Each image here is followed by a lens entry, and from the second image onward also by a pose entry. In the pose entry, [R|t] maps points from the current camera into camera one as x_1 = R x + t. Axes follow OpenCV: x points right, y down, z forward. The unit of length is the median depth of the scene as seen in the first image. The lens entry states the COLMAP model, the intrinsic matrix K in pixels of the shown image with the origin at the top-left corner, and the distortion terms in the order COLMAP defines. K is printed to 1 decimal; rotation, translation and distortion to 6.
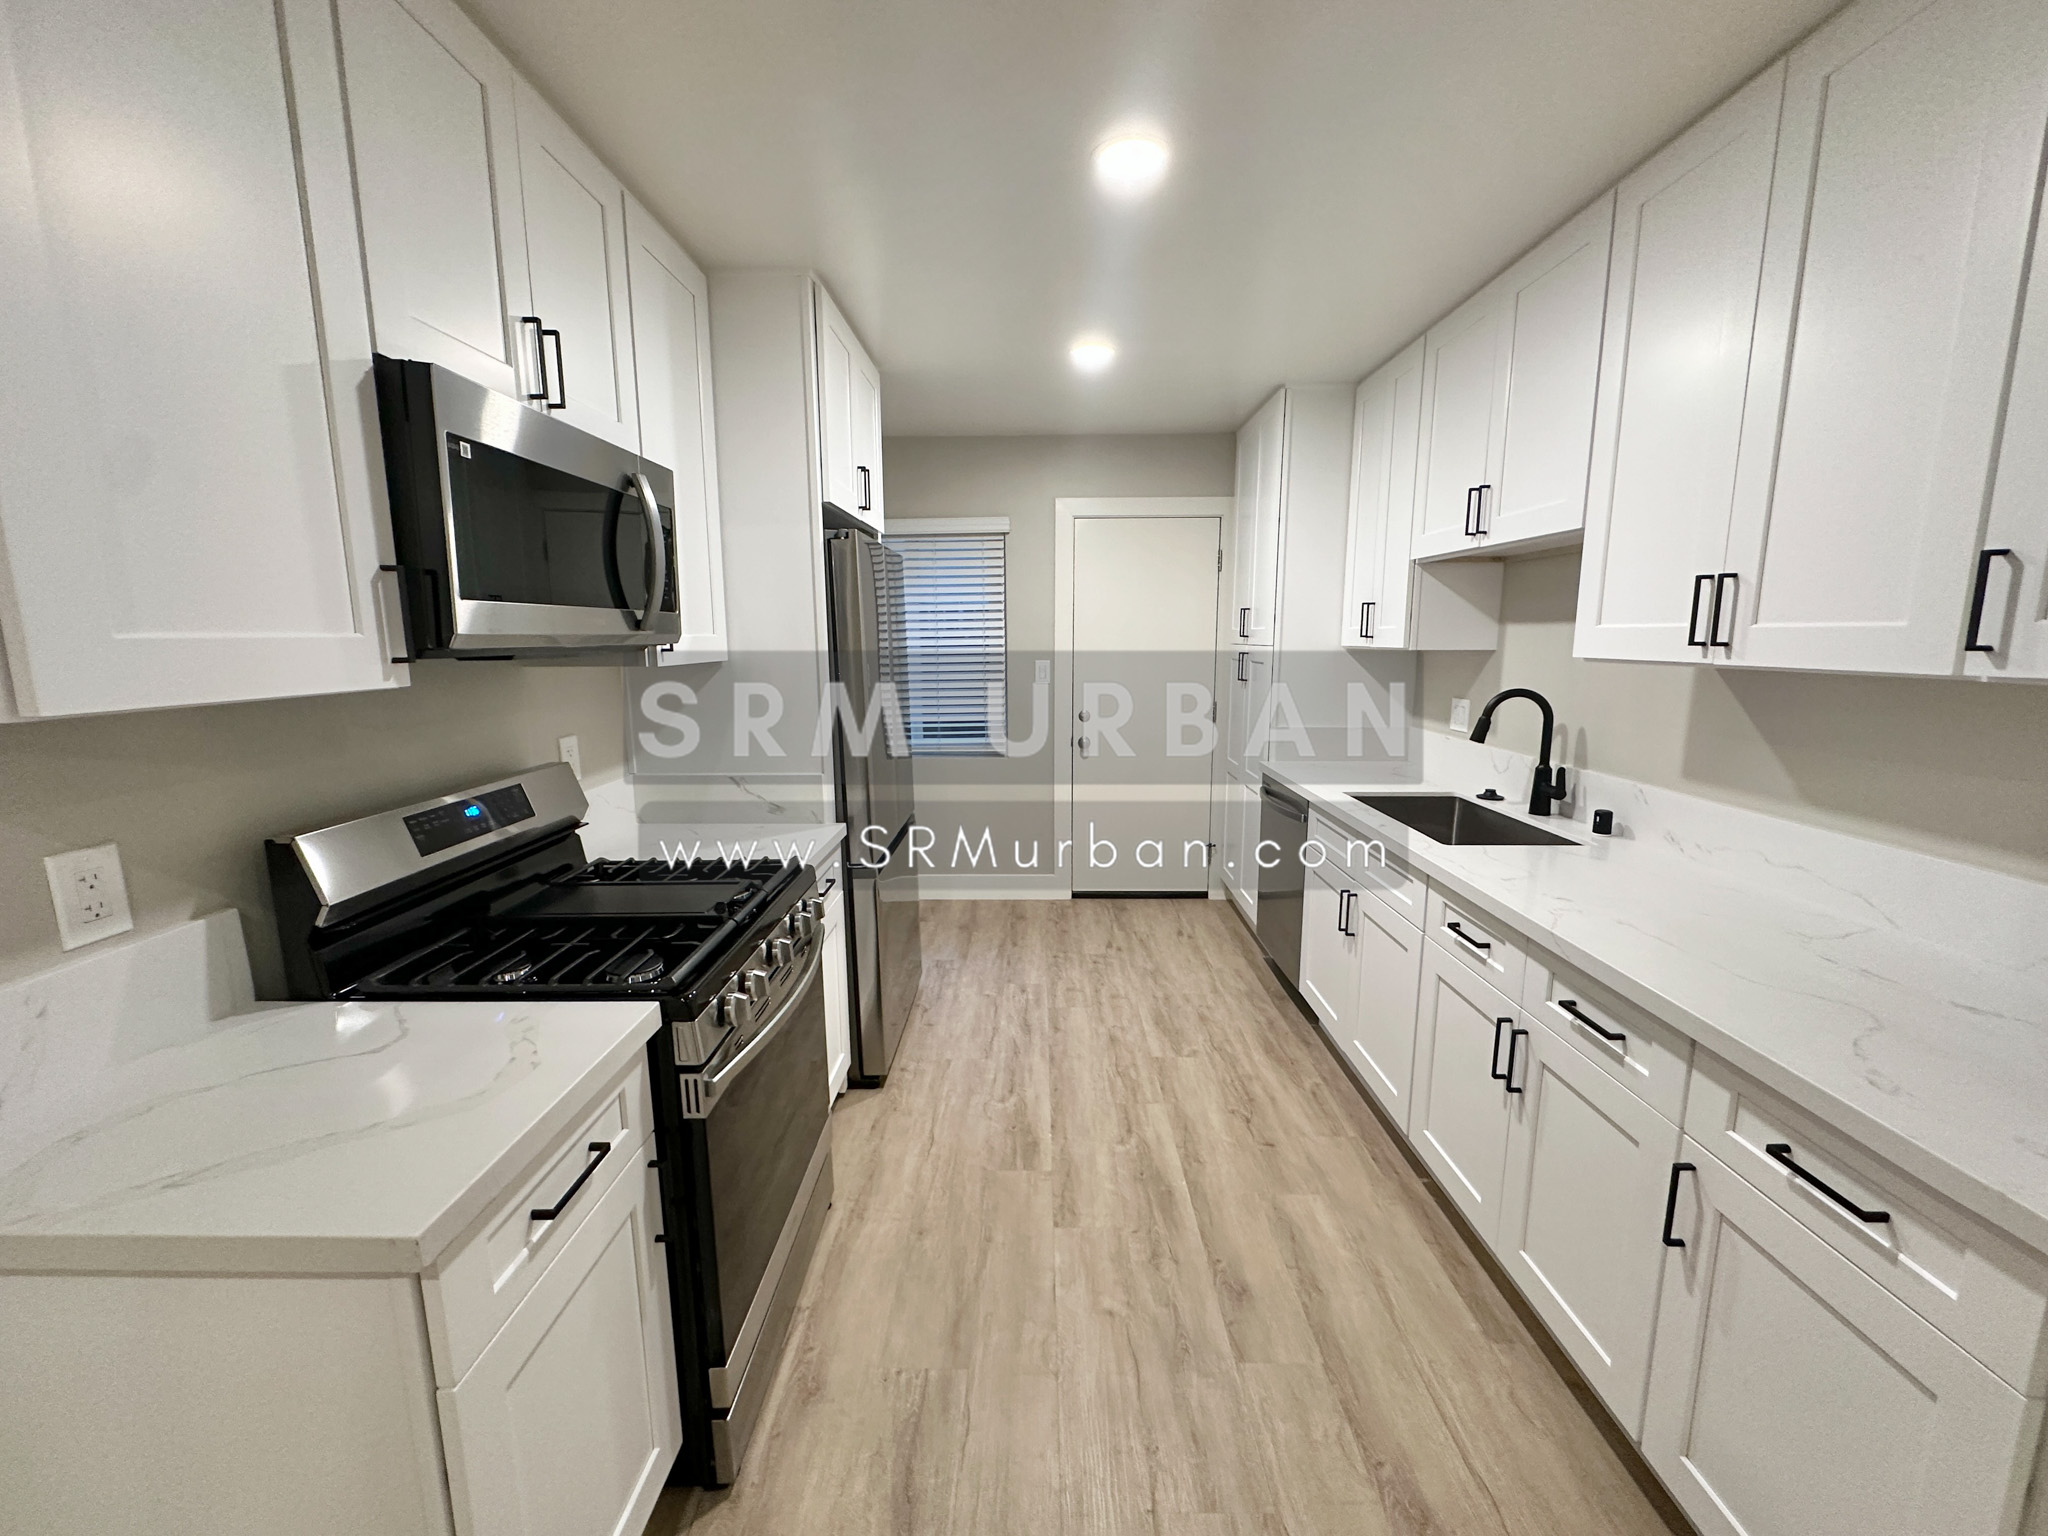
lens RADIAL K [[812.9, 0, 1023.5], [0, 812.9, 764.2], [0, 0, 1]] dist [-0.003410, 0.000726]
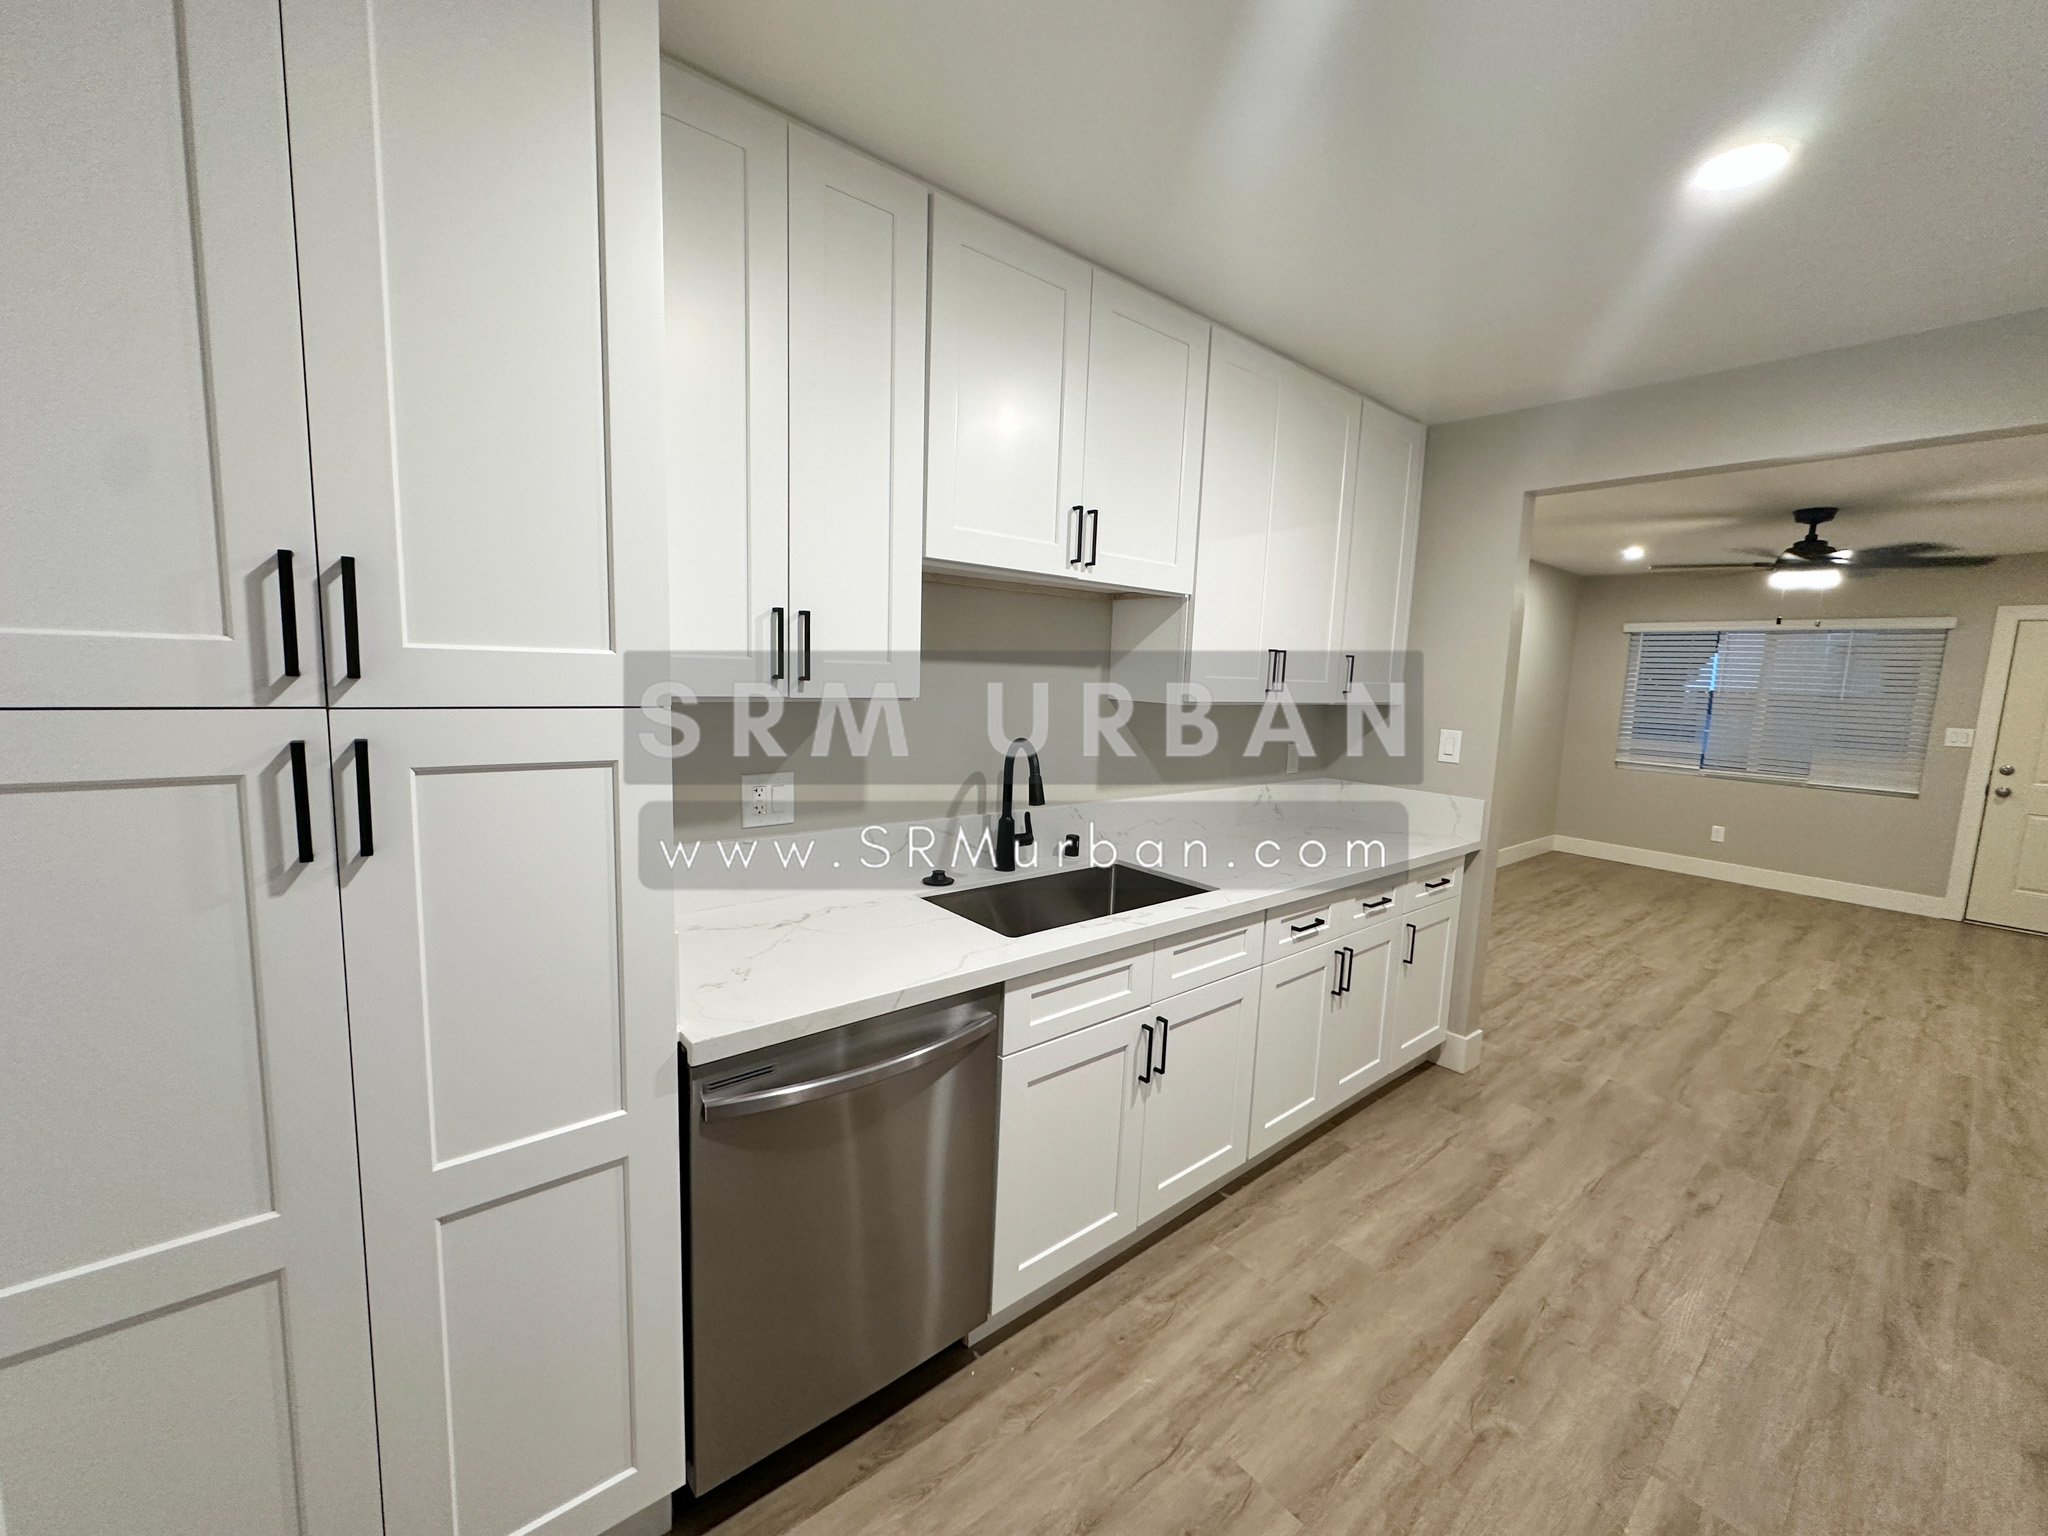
lens RADIAL K [[812.9, 0, 1023.5], [0, 812.9, 764.2], [0, 0, 1]] dist [-0.003410, 0.000726]
pose [[-0.650830, -0.110184, 0.751185, -0.064137], [0.085472, 0.972490, 0.216698, -0.262116], [-0.754397, 0.205240, -0.623508, 1.583355]]
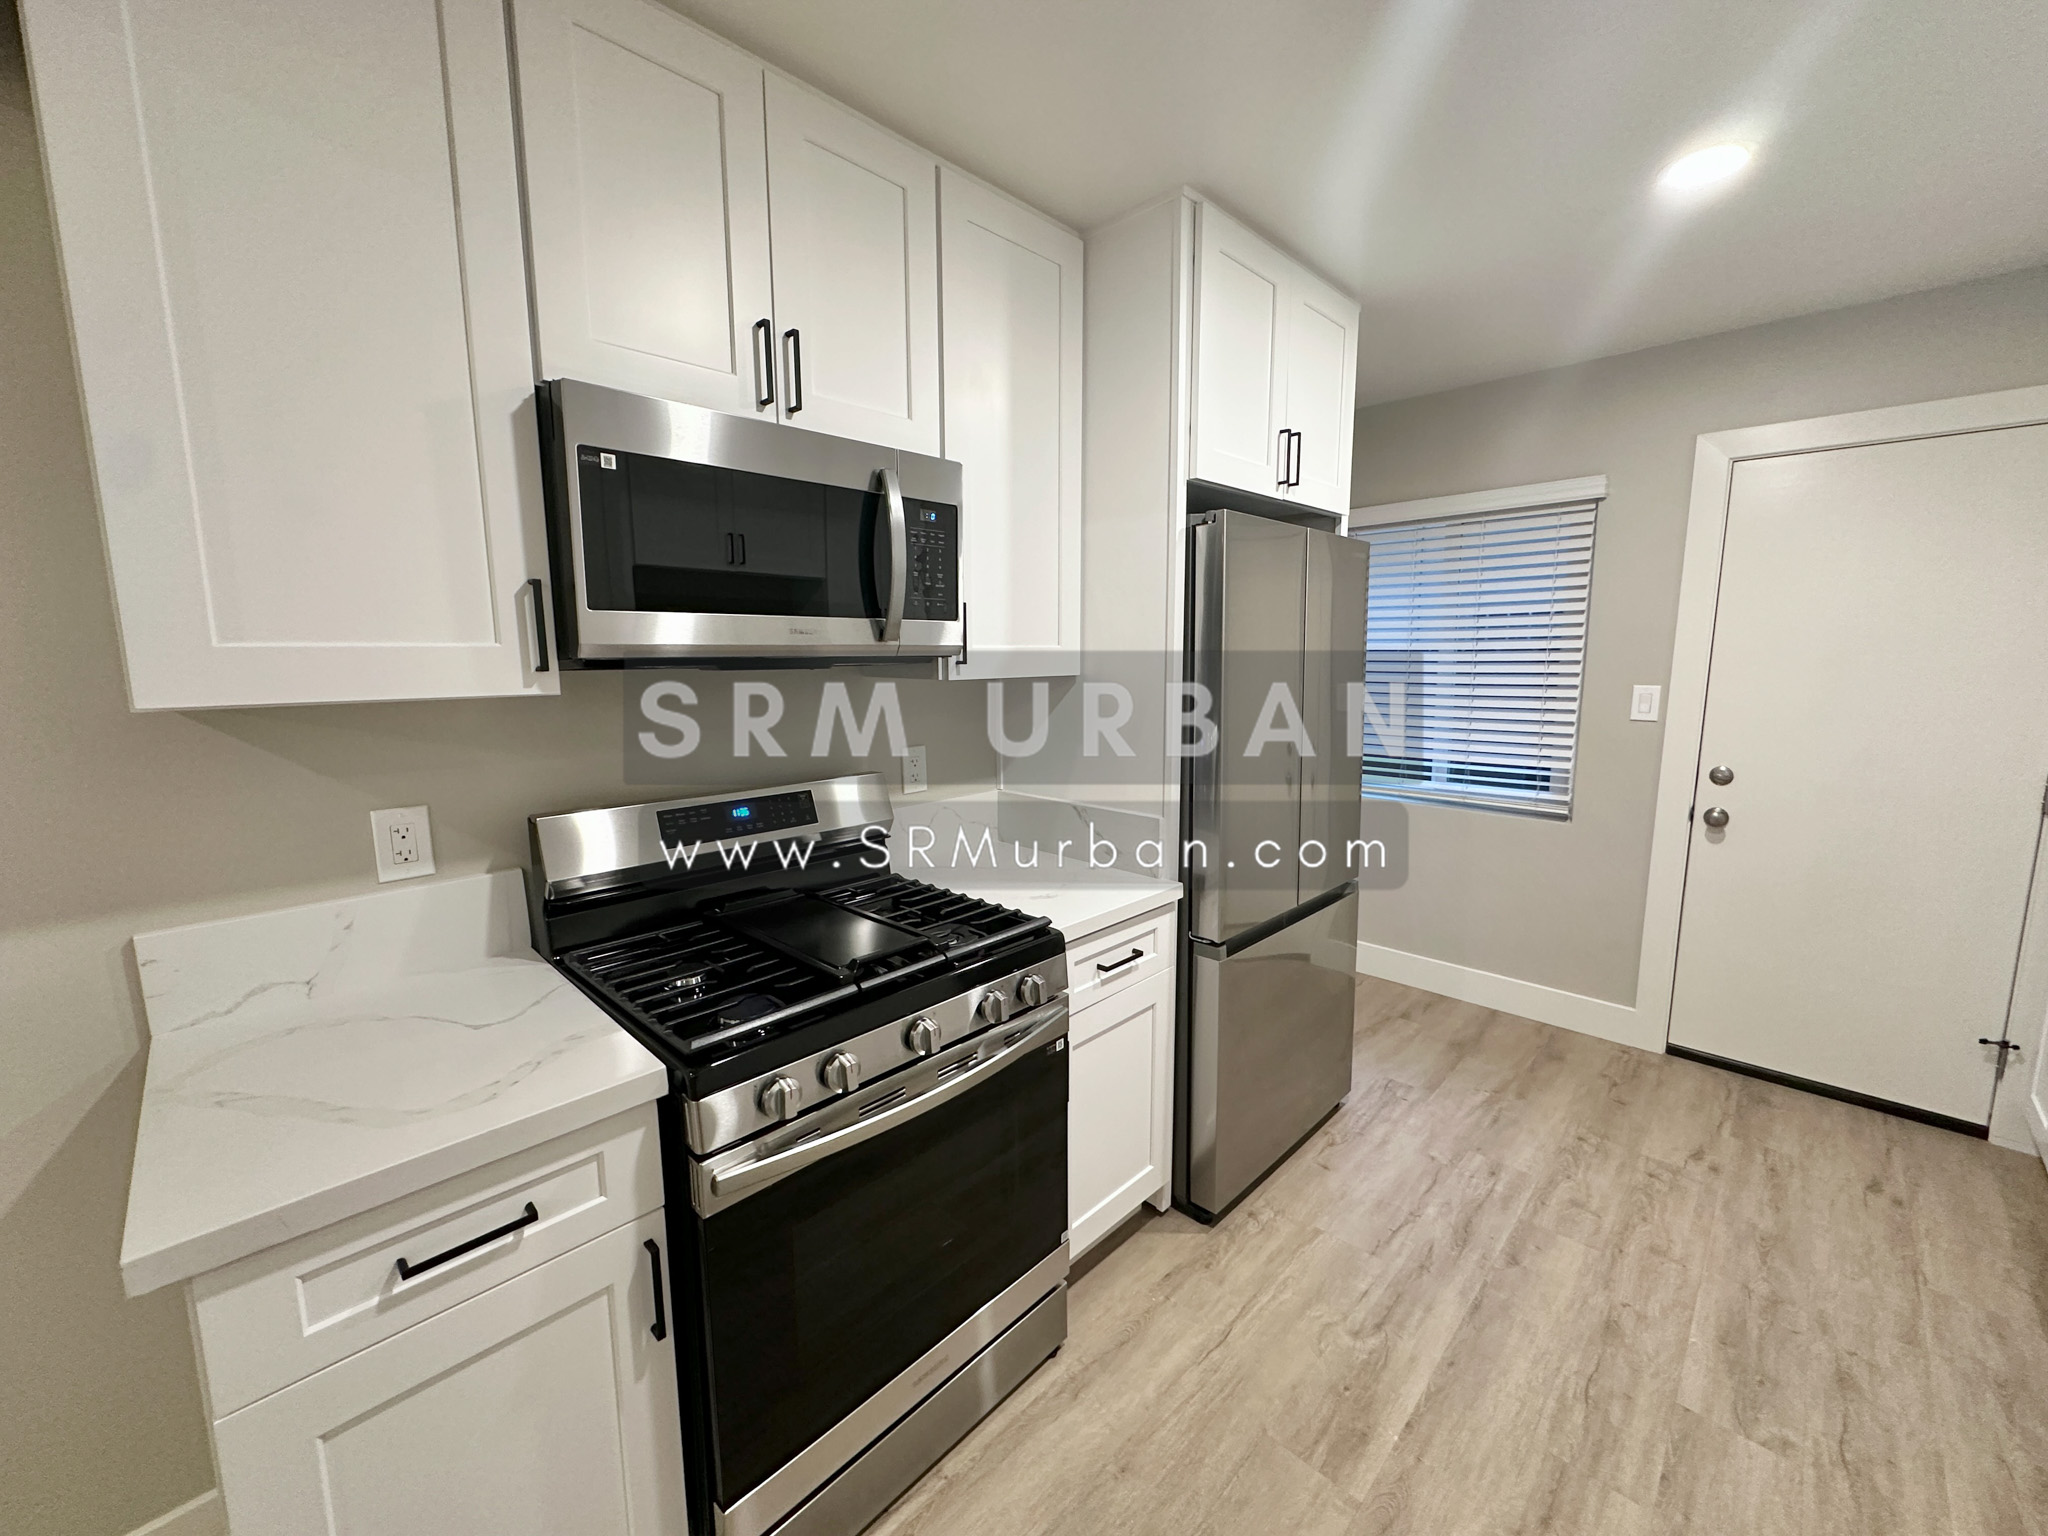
lens RADIAL K [[812.9, 0, 1023.5], [0, 812.9, 764.2], [0, 0, 1]] dist [-0.003410, 0.000726]
pose [[0.724243, 0.097931, -0.682556, 0.200189], [-0.108586, 0.993711, 0.027358, -0.048155], [0.680942, 0.054302, 0.730322, 0.313041]]
